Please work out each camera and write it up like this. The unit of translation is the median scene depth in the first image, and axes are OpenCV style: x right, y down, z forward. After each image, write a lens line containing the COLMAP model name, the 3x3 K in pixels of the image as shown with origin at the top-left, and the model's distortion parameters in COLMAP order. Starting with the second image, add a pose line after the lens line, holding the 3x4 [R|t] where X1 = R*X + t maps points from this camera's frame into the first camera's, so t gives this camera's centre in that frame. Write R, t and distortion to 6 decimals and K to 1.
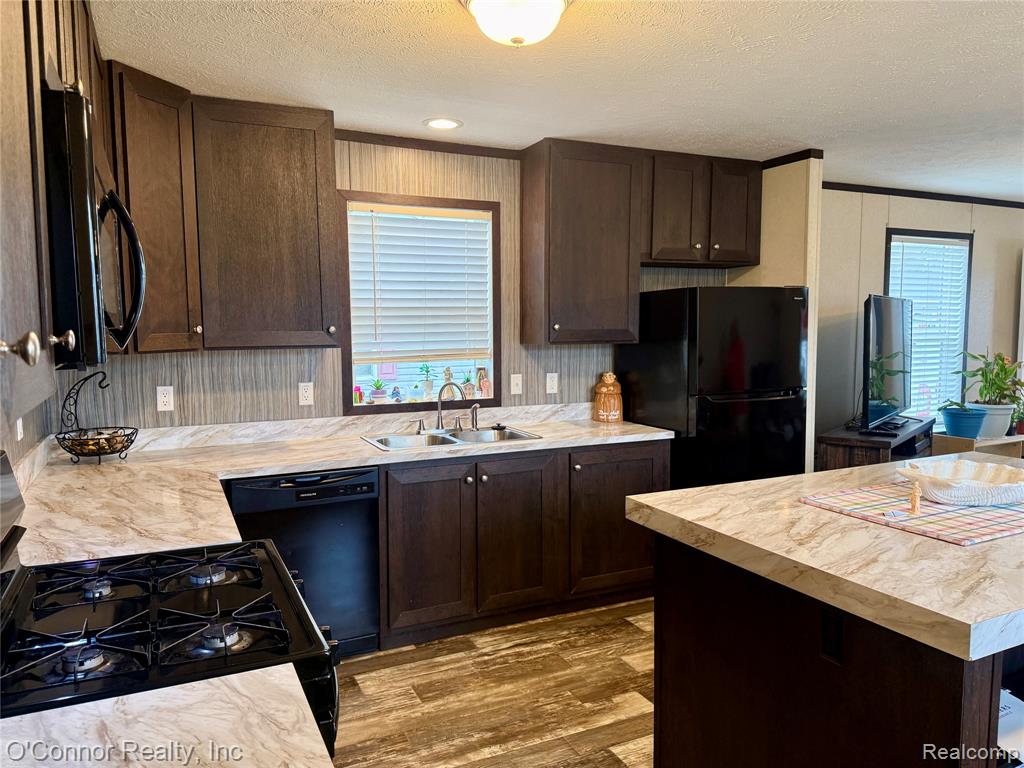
lens RADIAL K [[725.2, 0, 509.0], [0, 725.2, 383.1], [0, 0, 1]] dist [0.084599, -0.100712]
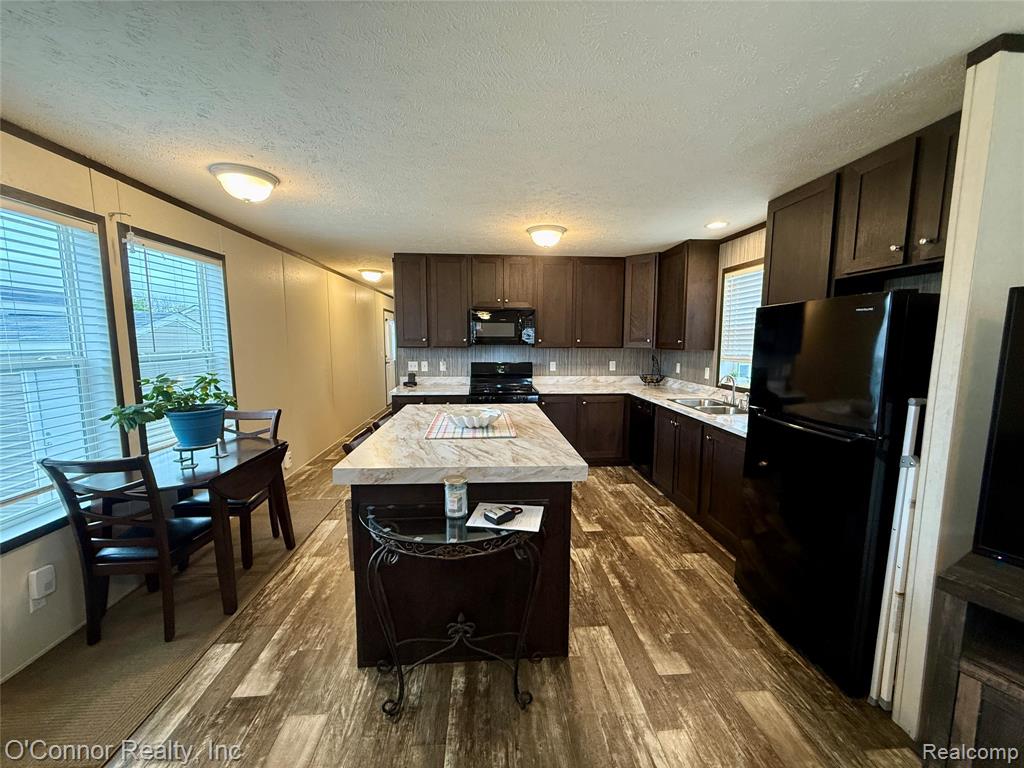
lens RADIAL K [[410.1, 0, 511.1], [0, 410.1, 381.5], [0, 0, 1]] dist [0.006780, -0.000216]
pose [[-0.366754, 0.104285, -0.924454, 1.119246], [-0.074885, 0.987164, 0.141068, -0.095444], [0.927299, 0.120965, -0.354237, 1.017497]]
